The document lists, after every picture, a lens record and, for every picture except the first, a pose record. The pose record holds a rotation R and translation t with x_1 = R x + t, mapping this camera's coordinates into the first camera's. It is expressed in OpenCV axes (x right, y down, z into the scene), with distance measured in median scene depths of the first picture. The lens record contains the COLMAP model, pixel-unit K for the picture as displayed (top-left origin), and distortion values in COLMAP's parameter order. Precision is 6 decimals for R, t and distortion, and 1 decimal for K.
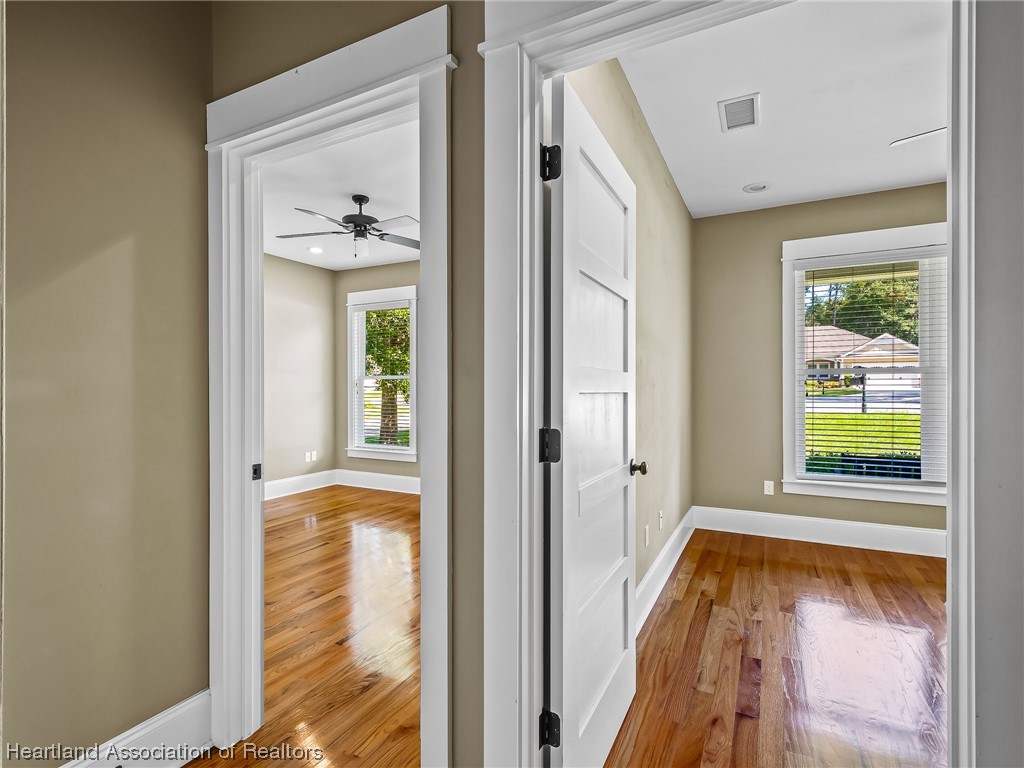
lens RADIAL K [[505.1, 0, 511.1], [0, 505.1, 386.8], [0, 0, 1]] dist [0.004817, -0.001207]
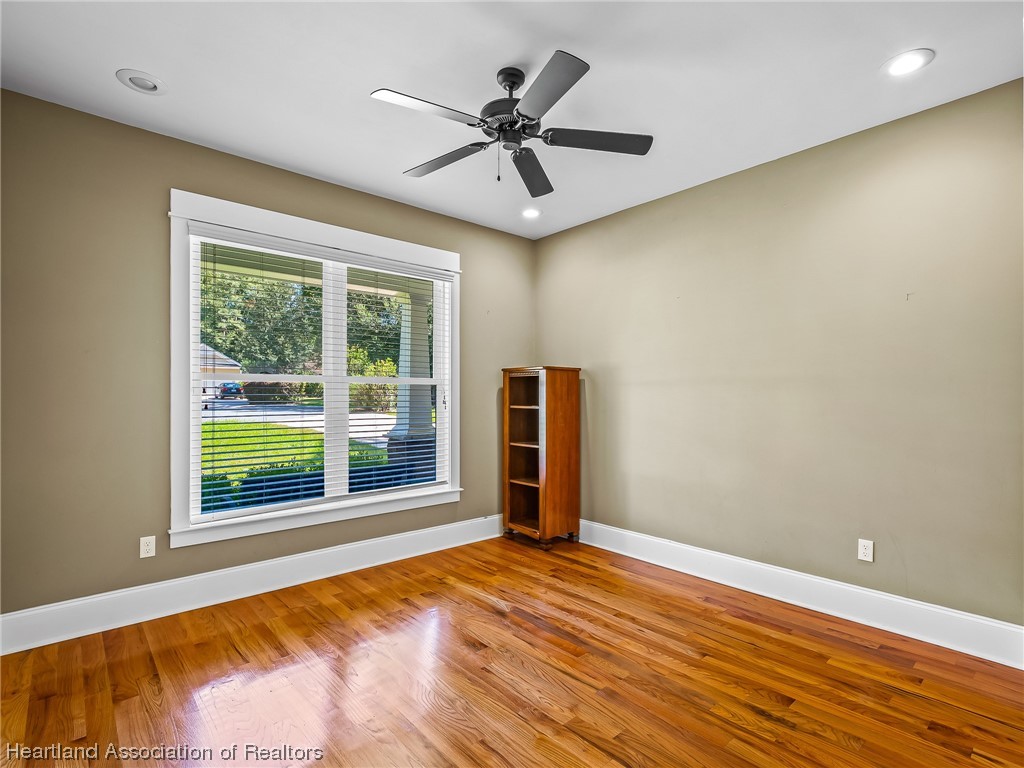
lens RADIAL K [[505.1, 0, 522.8], [0, 505.1, 398.5], [0, 0, 1]] dist [0.004817, -0.001207]
pose [[0.350995, 0.000947, 0.936377, 0.058057], [-0.007591, 0.999970, 0.001834, -0.002690], [-0.936347, -0.007752, 0.350992, 0.321539]]
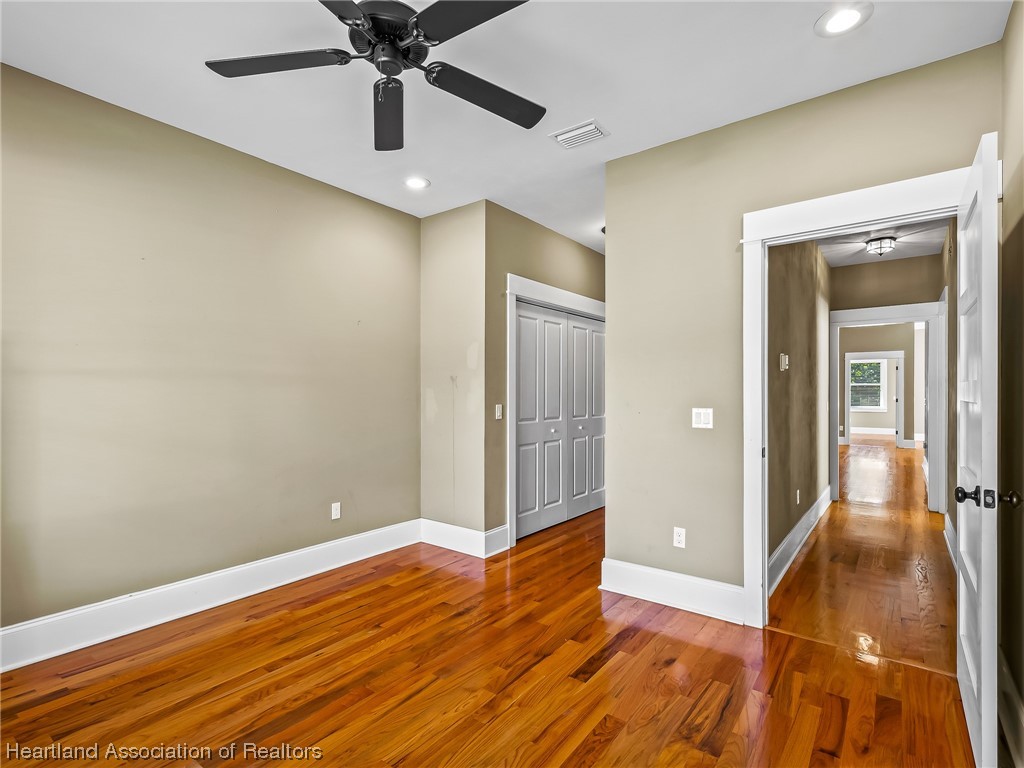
lens RADIAL K [[505.1, 0, 509.5], [0, 505.1, 386.8], [0, 0, 1]] dist [0.004817, -0.001207]
pose [[-0.984480, 0.006315, 0.175385, 0.430710], [0.003935, 0.999895, -0.013919, -0.004096], [-0.175455, -0.013013, -0.984401, 1.000166]]
